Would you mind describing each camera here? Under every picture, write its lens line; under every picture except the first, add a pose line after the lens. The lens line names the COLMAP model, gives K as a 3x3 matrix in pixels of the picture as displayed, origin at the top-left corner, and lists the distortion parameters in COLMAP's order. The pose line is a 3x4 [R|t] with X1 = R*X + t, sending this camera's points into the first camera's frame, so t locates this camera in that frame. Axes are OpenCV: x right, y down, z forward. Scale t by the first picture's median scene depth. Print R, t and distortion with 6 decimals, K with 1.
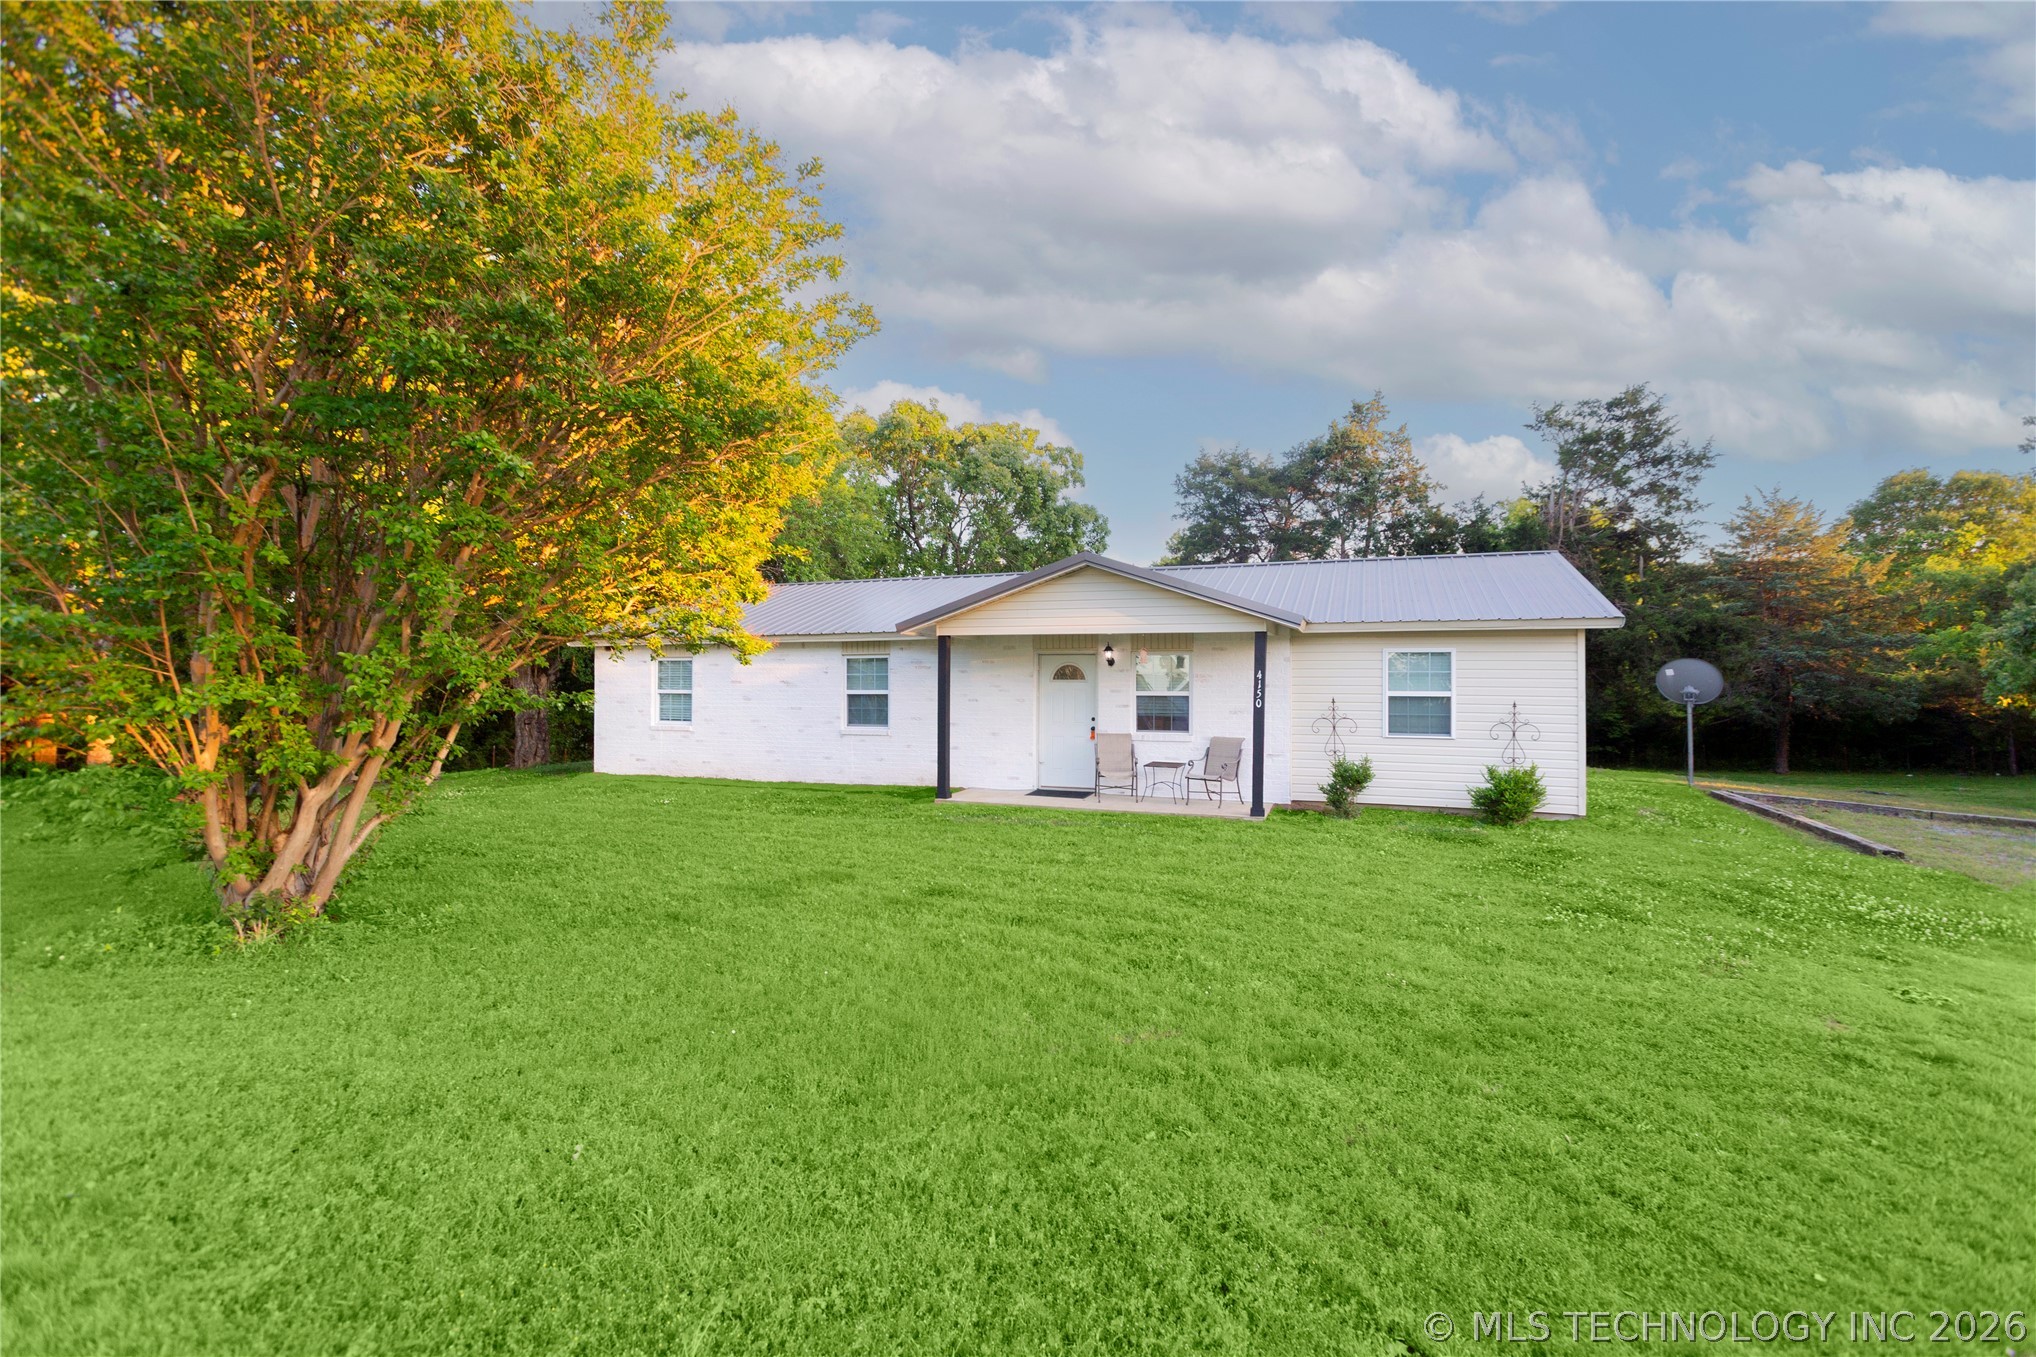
lens RADIAL K [[928.3, 0, 1016.6], [0, 928.3, 664.9], [0, 0, 1]] dist [-0.004896, 0.001080]
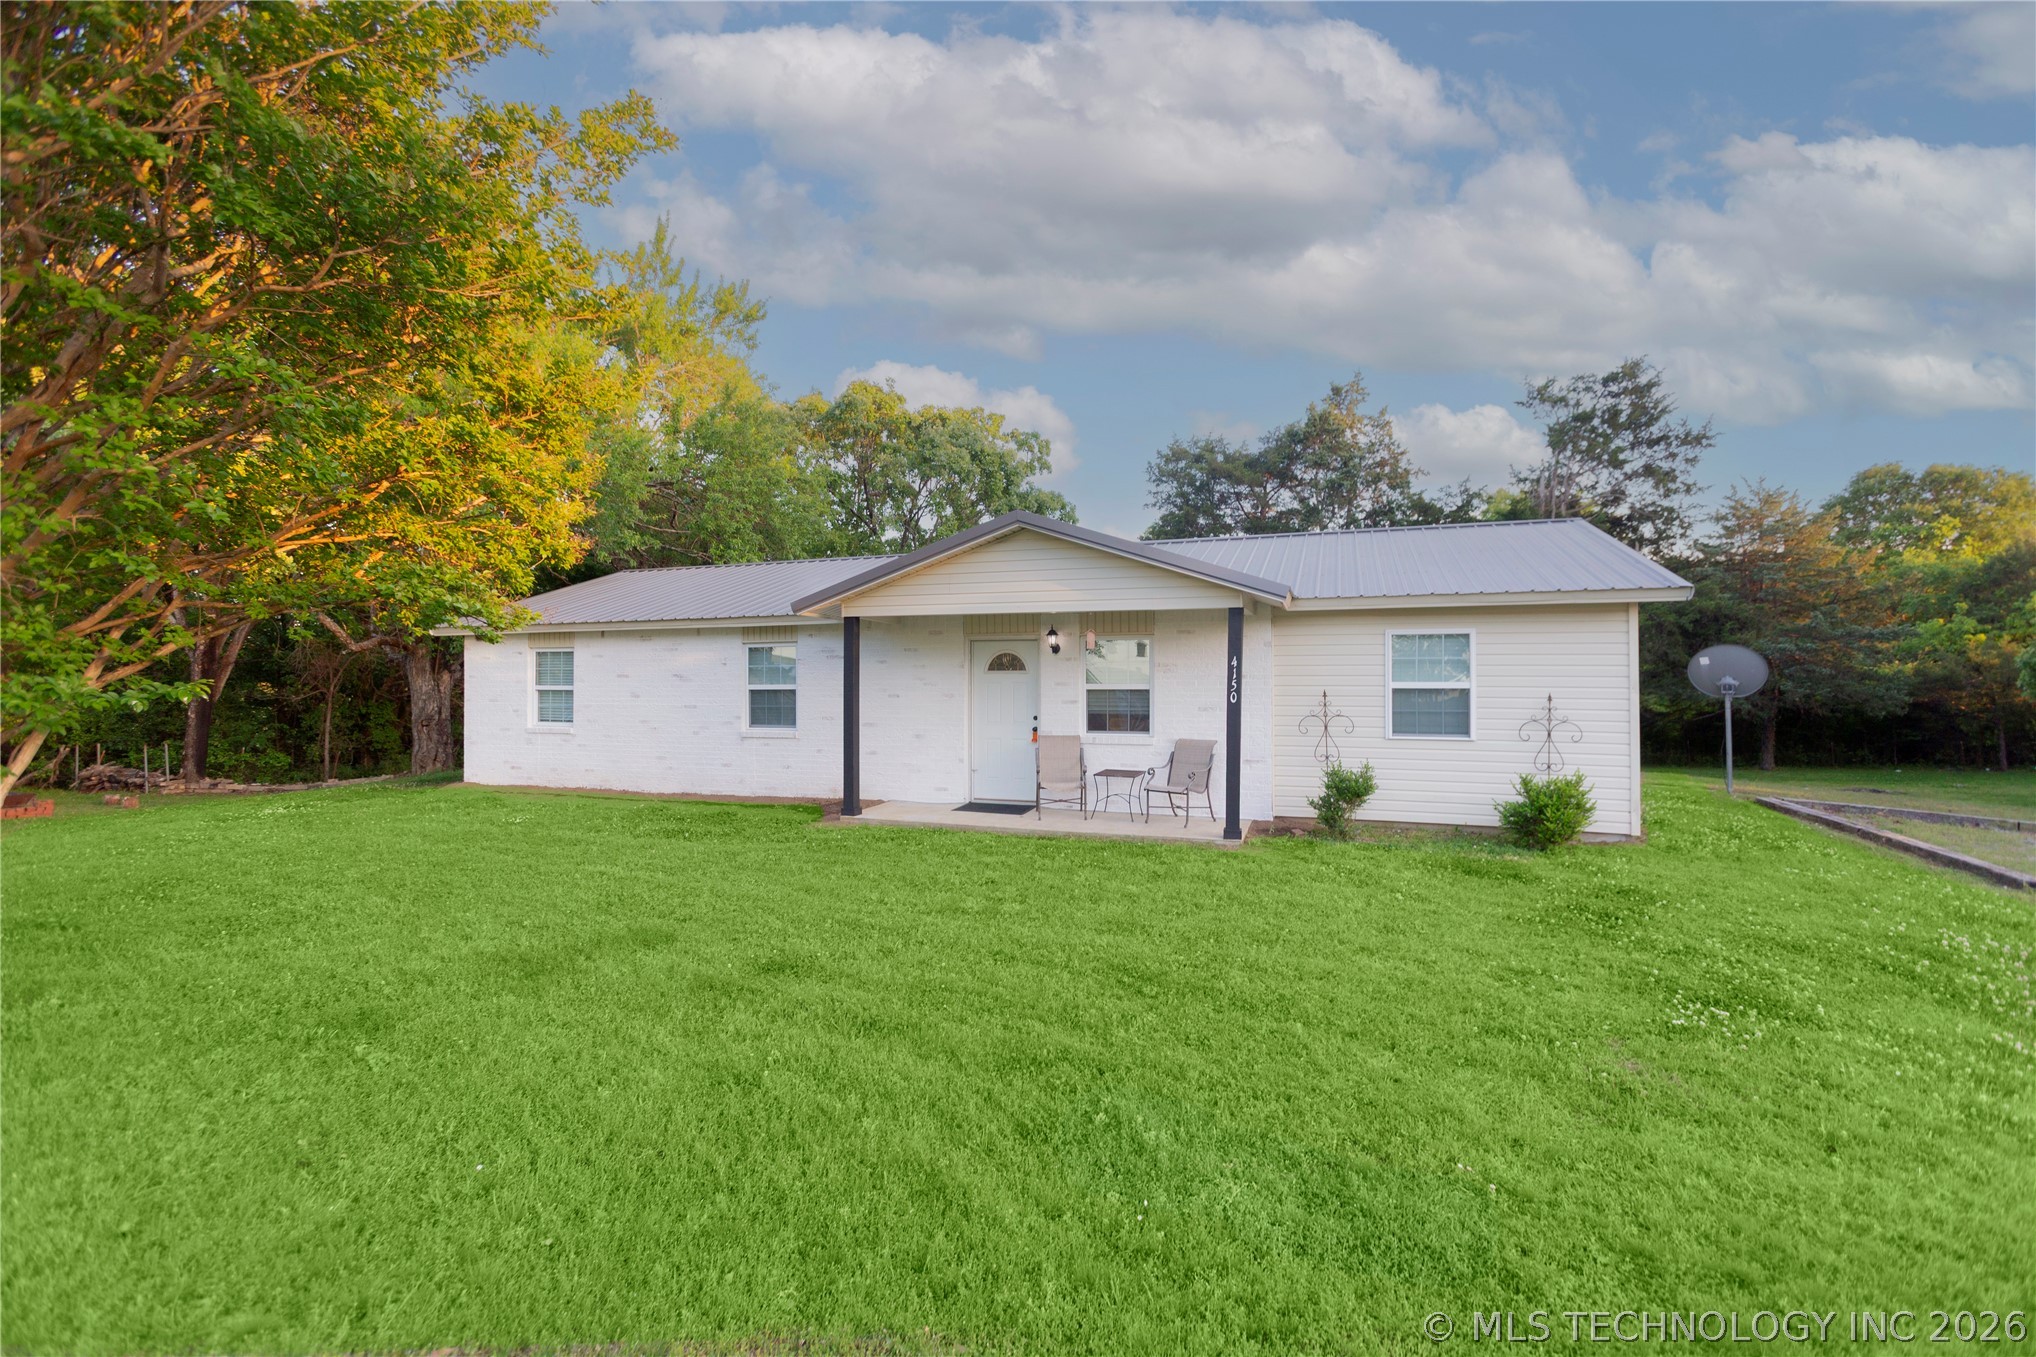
lens RADIAL K [[928.3, 0, 1008.8], [0, 928.3, 669.9], [0, 0, 1]] dist [-0.004896, 0.001080]
pose [[0.999844, -0.003793, 0.017246, 0.036565], [0.003664, 0.999965, 0.007478, 0.007551], [-0.017274, -0.007414, 0.999823, 0.139627]]
